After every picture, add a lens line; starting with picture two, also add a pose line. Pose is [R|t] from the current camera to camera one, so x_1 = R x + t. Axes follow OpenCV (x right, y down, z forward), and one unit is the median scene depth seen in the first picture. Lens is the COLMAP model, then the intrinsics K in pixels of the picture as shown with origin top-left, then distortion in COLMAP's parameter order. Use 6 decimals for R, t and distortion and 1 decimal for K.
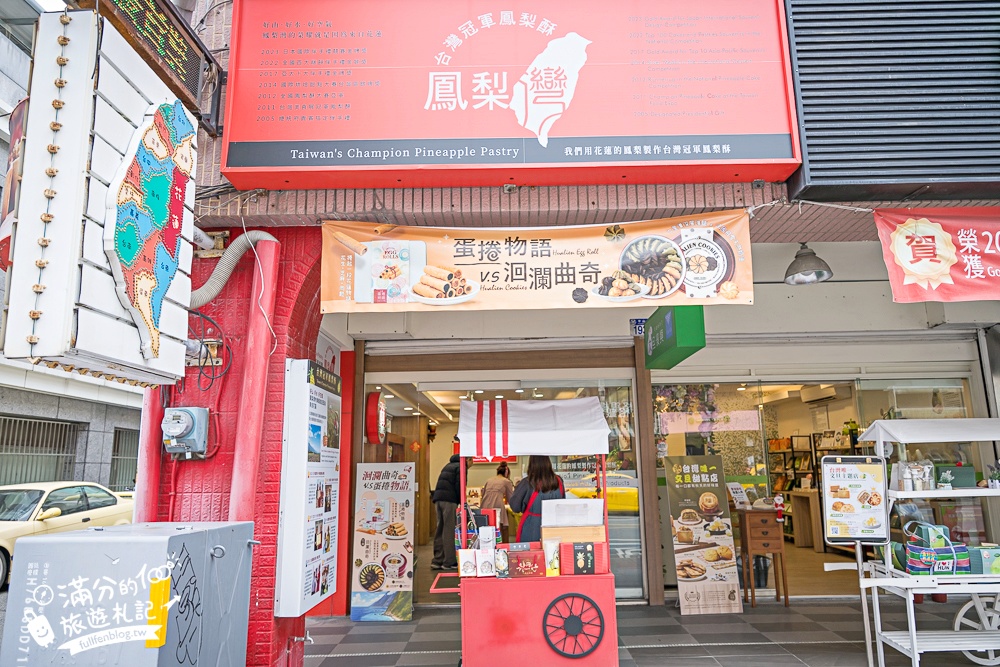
lens RADIAL K [[709.8, 0, 499.0], [0, 709.8, 337.3], [0, 0, 1]] dist [-0.002508, 0.000466]
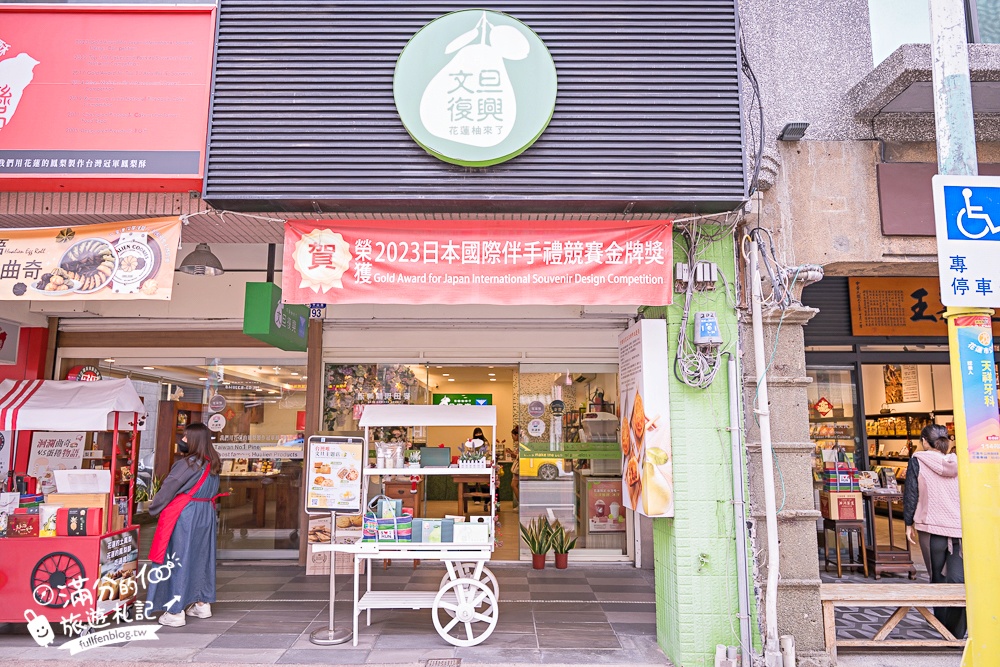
lens RADIAL K [[709.8, 0, 502.9], [0, 709.8, 328.7], [0, 0, 1]] dist [-0.002508, 0.000466]
pose [[0.999733, 0.021739, 0.007843, 0.848863], [-0.021985, 0.999221, 0.032774, -0.050936], [-0.007125, -0.032938, 0.999432, -0.131742]]
